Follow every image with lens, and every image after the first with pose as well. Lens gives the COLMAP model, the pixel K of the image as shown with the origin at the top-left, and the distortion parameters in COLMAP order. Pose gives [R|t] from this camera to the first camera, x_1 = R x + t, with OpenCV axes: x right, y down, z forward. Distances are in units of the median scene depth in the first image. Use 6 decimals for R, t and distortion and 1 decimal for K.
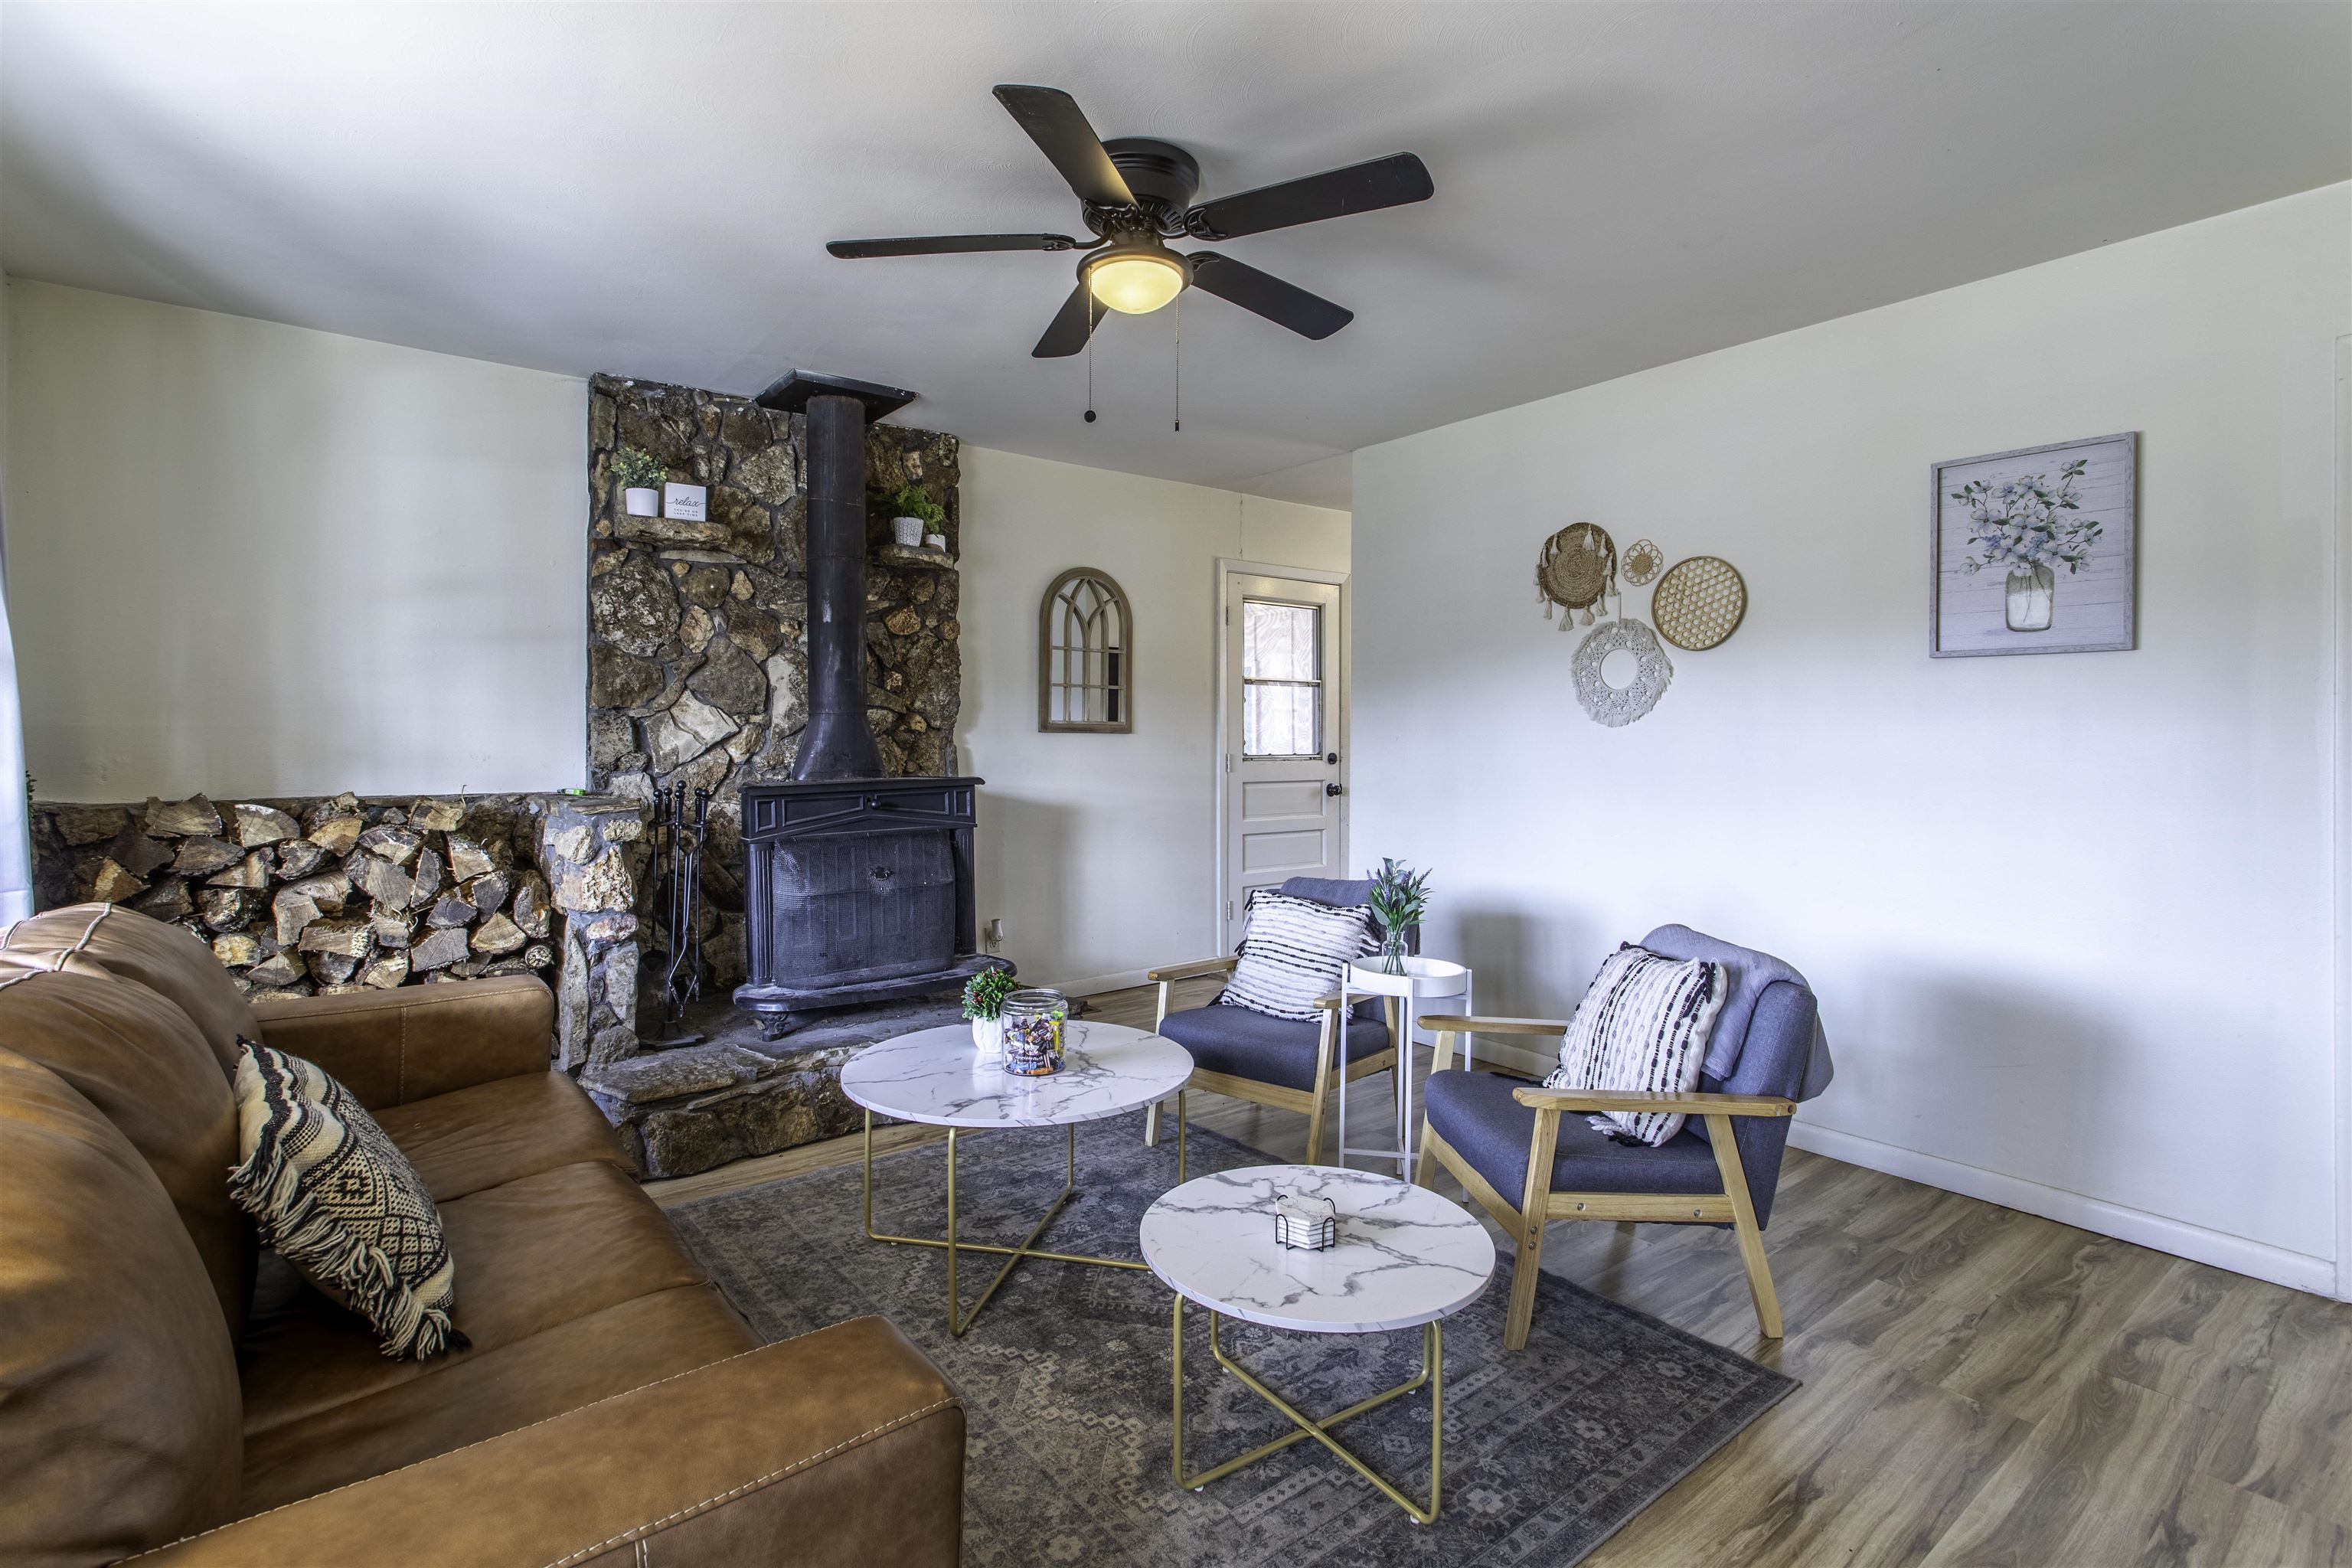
lens RADIAL K [[1135.5, 0, 1238.4], [0, 1135.5, 729.1], [0, 0, 1]] dist [0.000915, 0.001049]
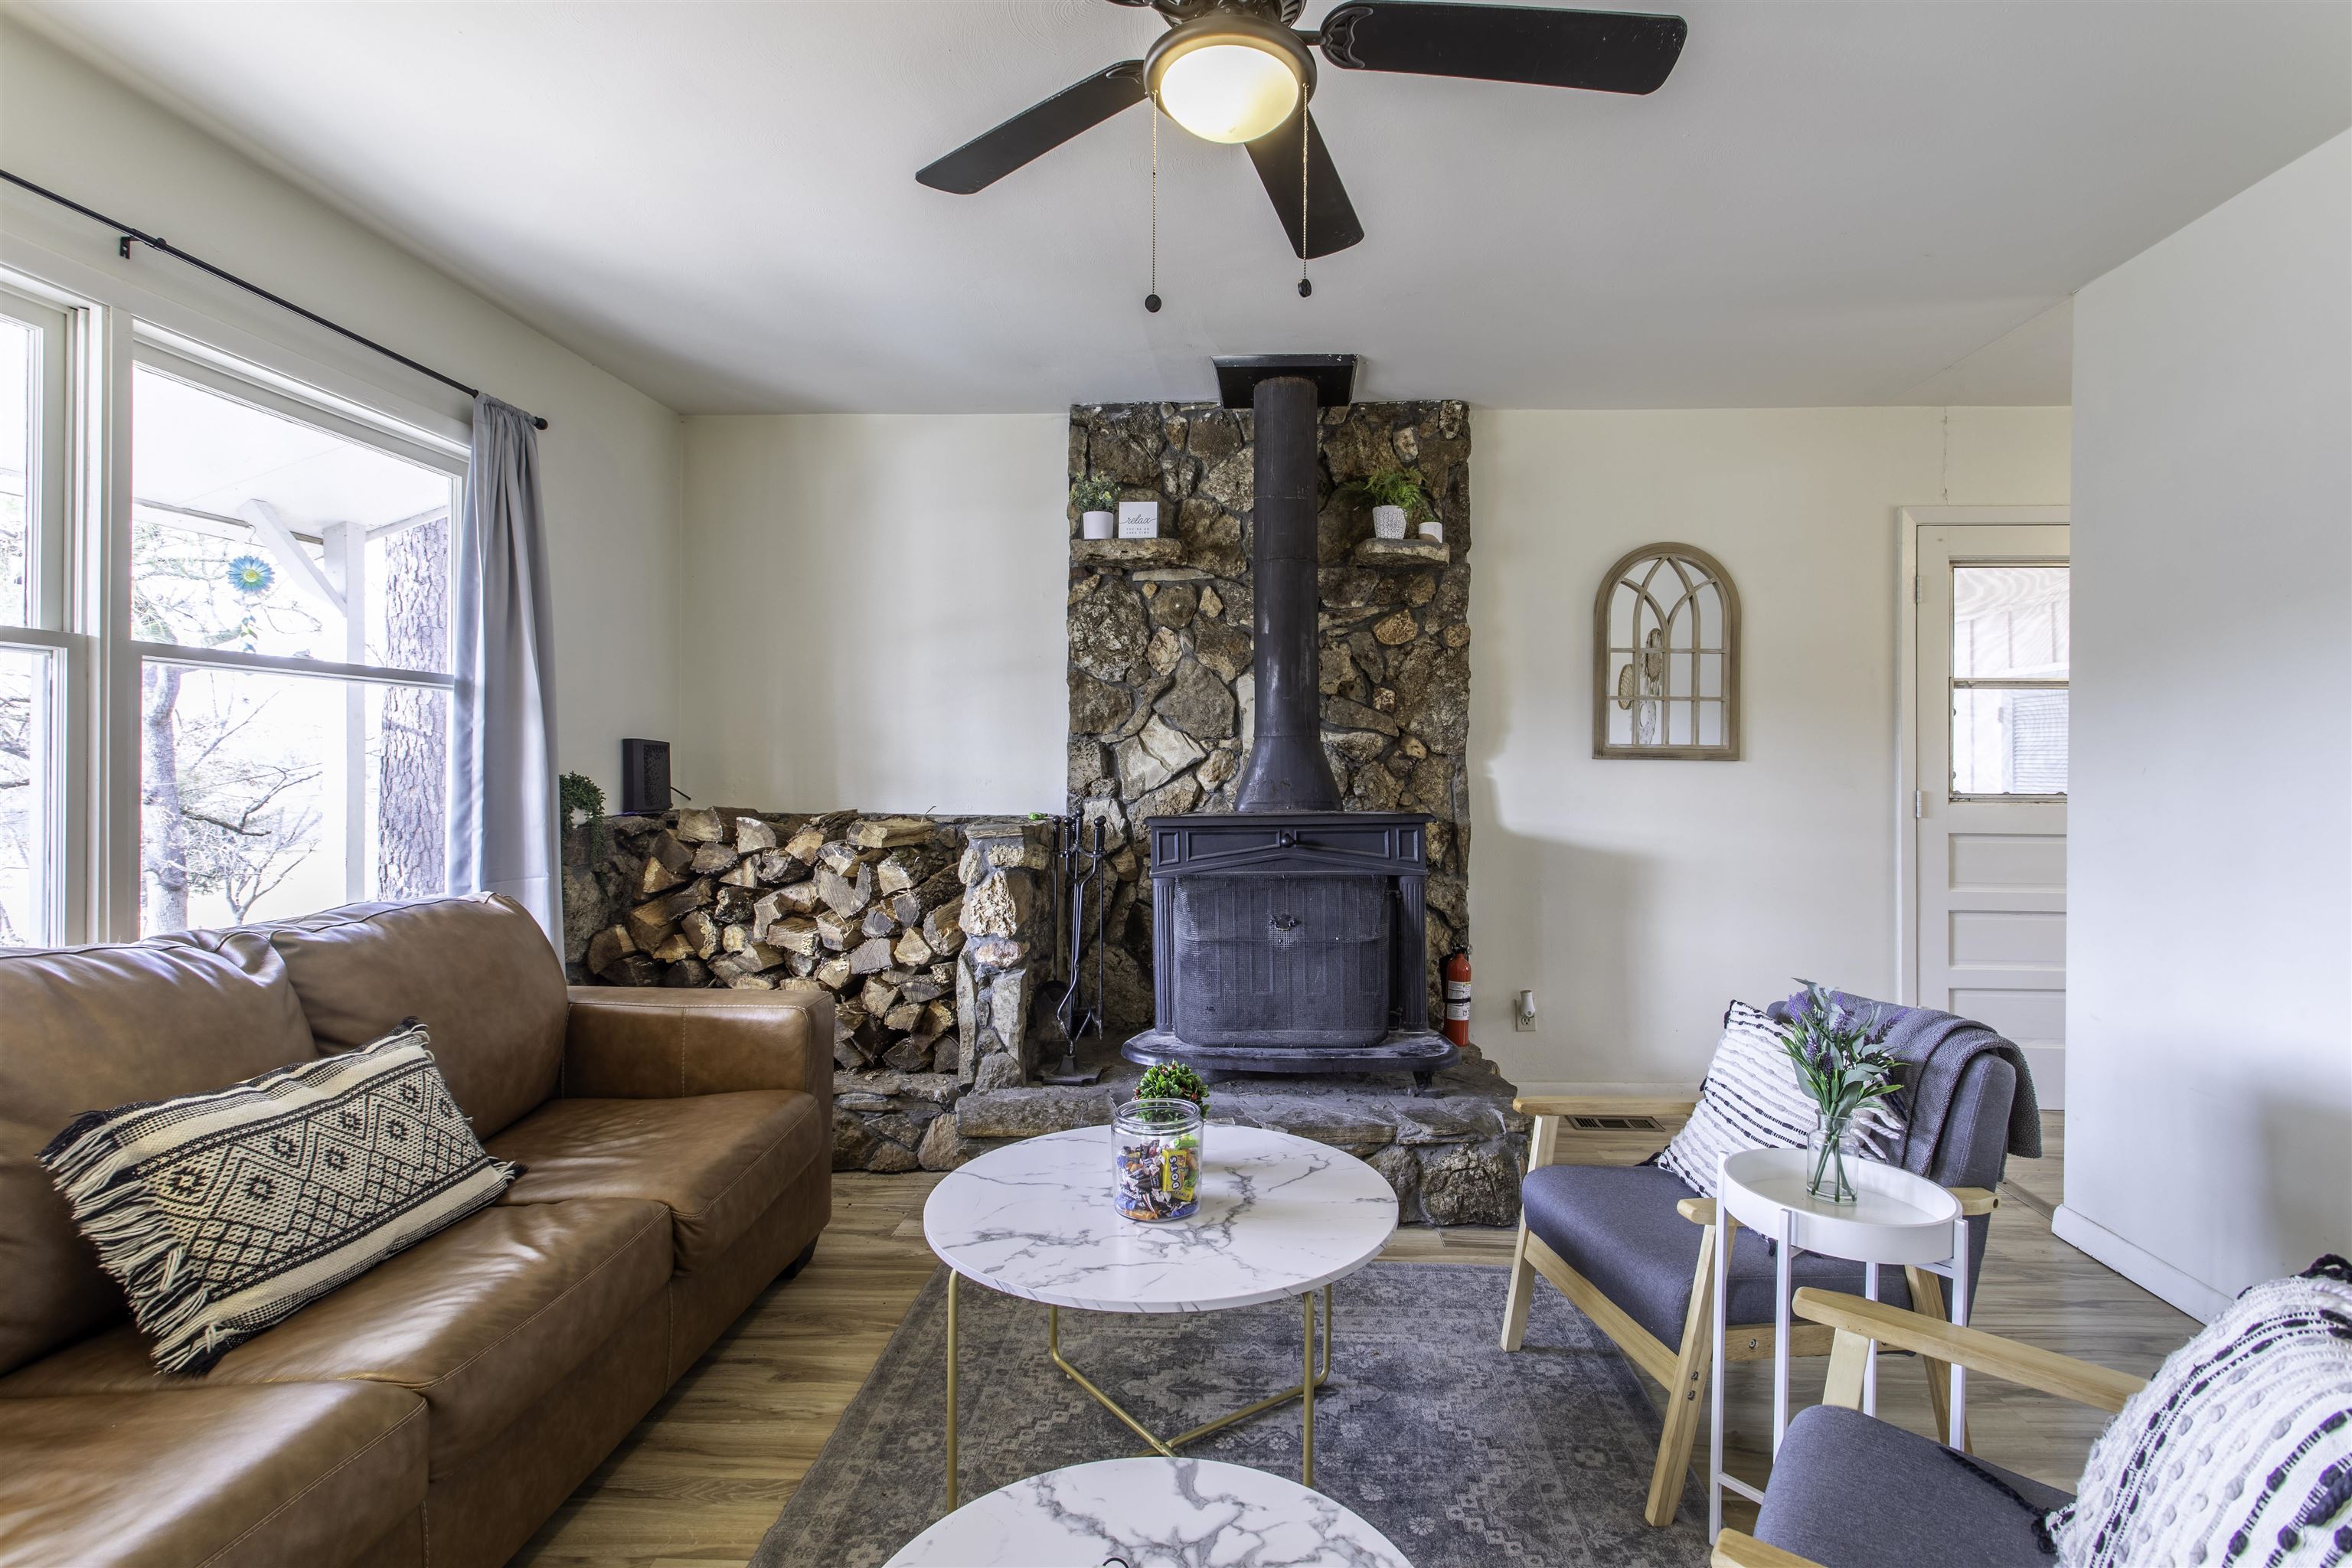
lens RADIAL K [[1180.6, 0, 1226.1], [0, 1180.6, 759.9], [0, 0, 1]] dist [0.000695, 0.002128]
pose [[0.744887, -0.000391, -0.667190, 0.237943], [0.000357, 1.000000, -0.000187, 0.004578], [0.667190, -0.000099, 0.744887, 0.297178]]
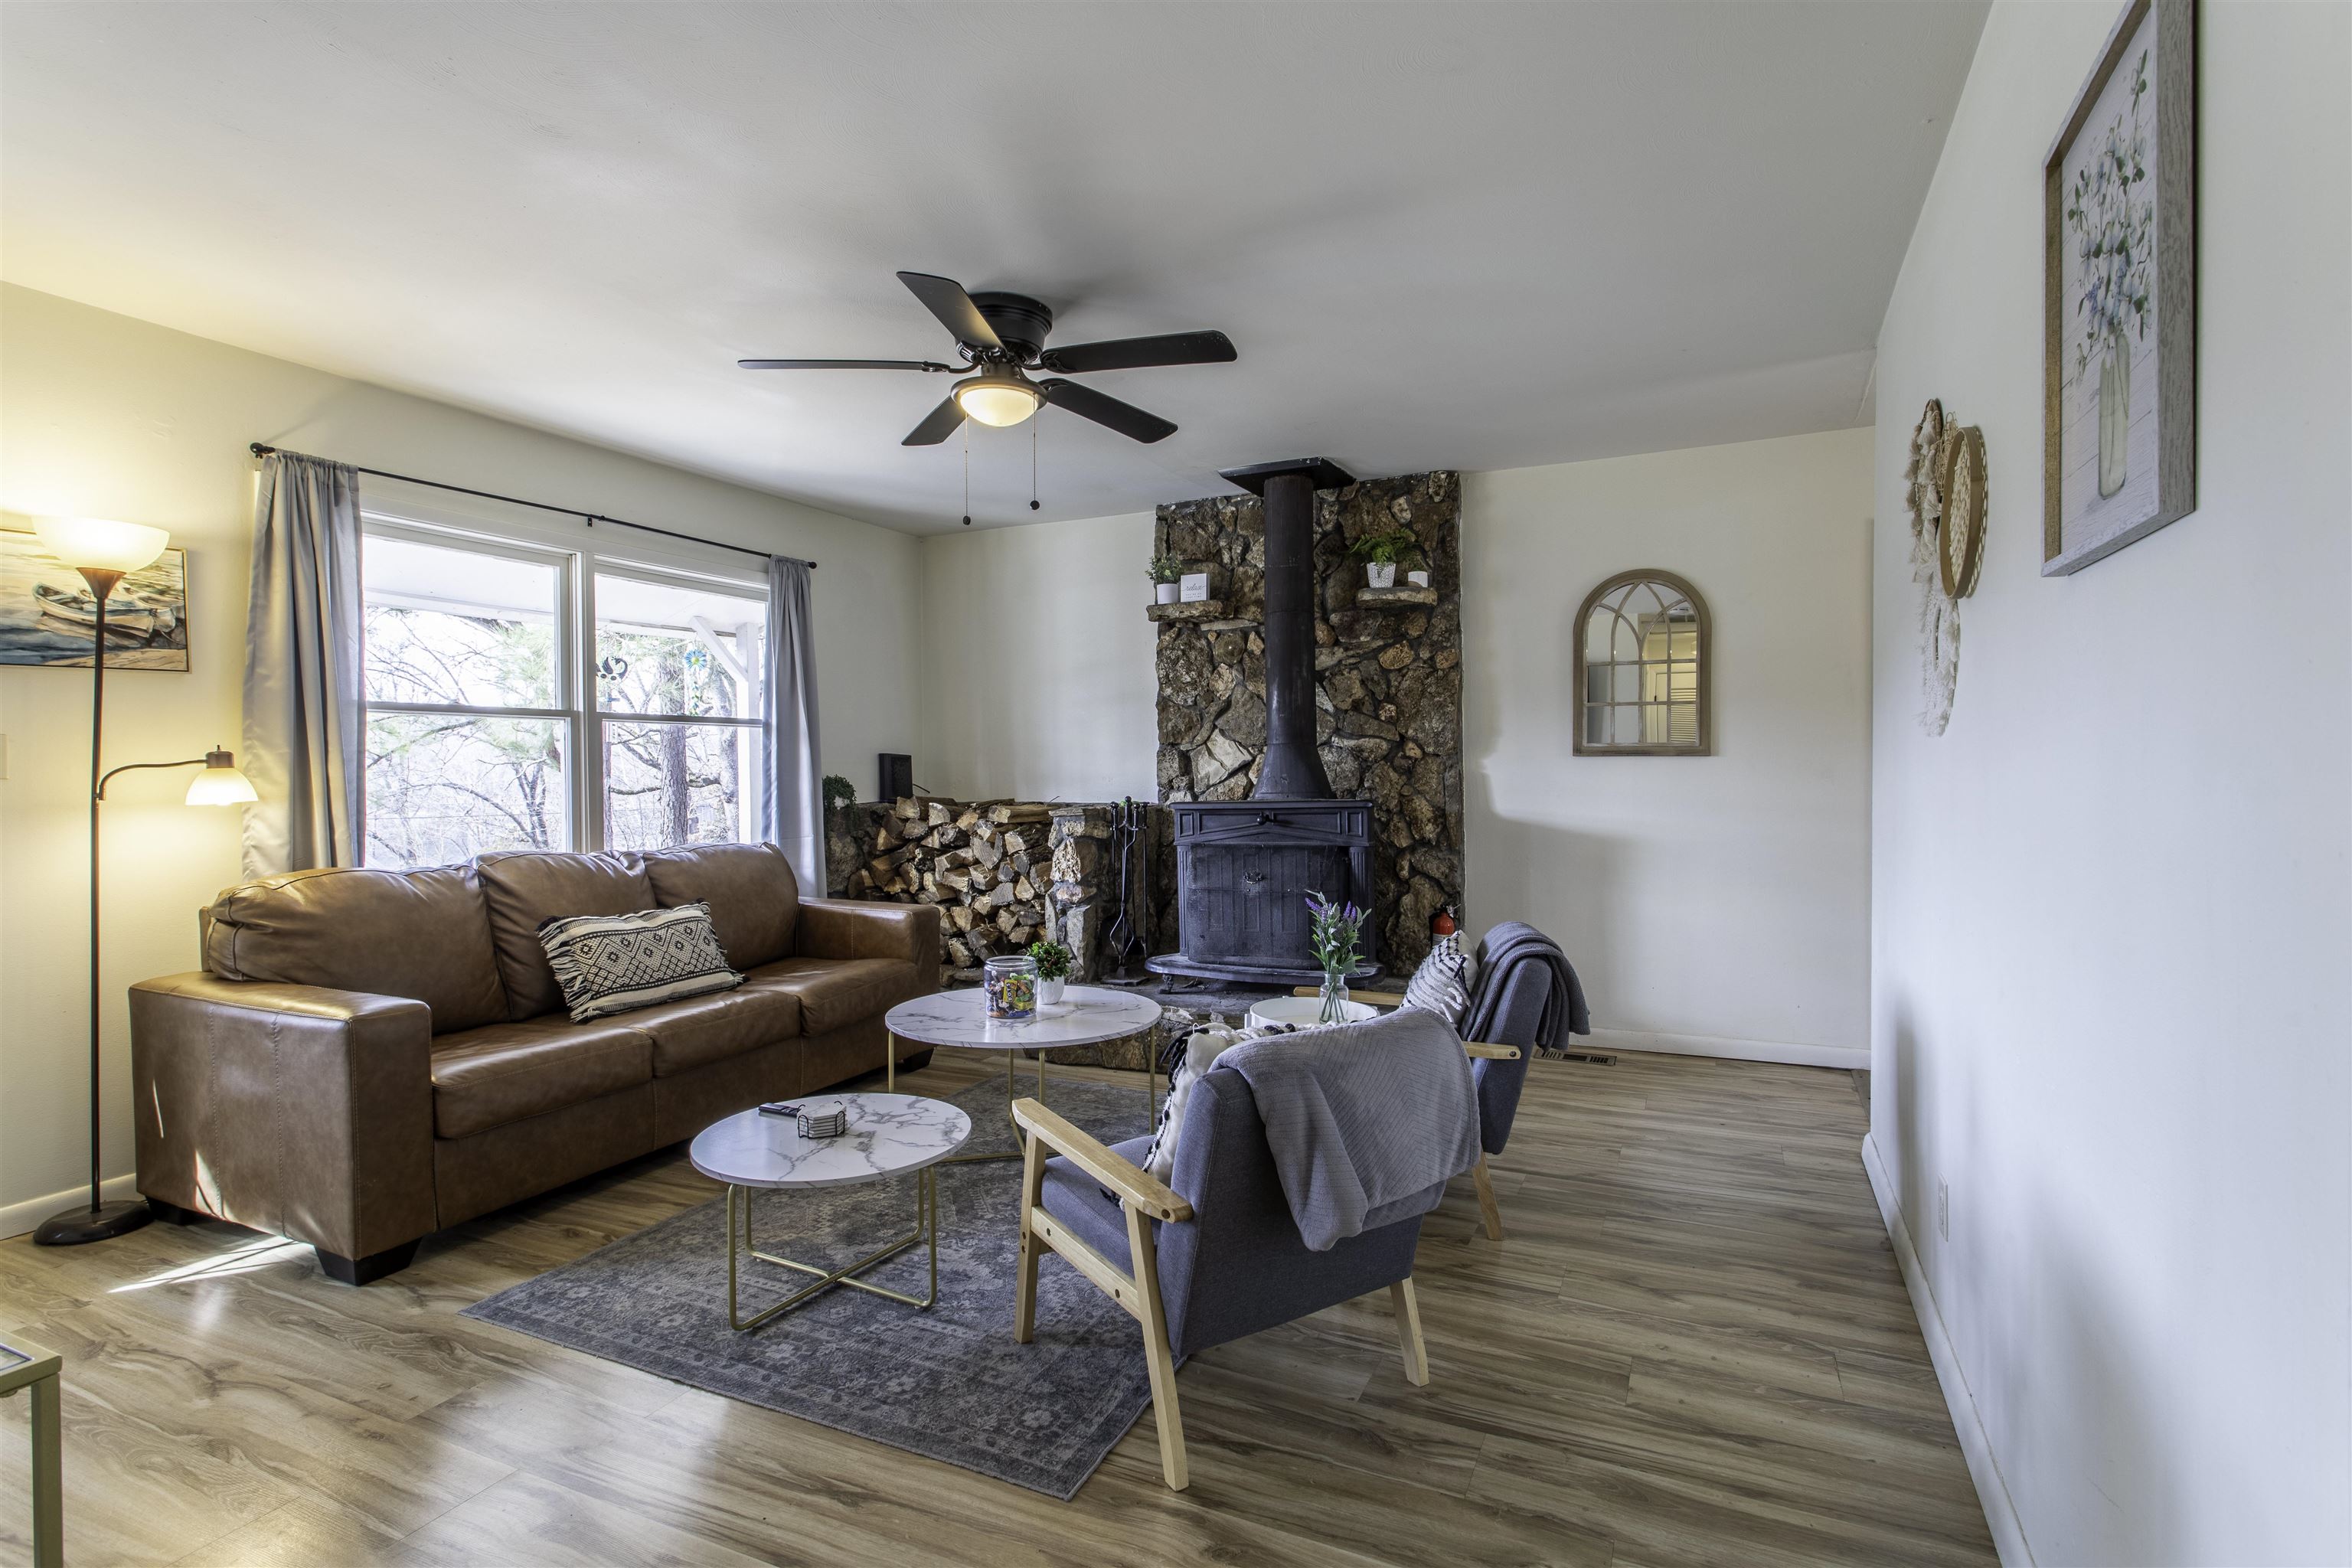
lens RADIAL K [[1169.8, 0, 1176.0], [0, 1169.8, 784.0], [0, 0, 1]] dist [-0.004502, 0.000742]
pose [[0.428802, 0.007295, -0.903369, 0.733058], [0.013831, 0.999797, 0.014639, 0.009045], [0.903293, -0.018772, 0.428614, 0.386887]]
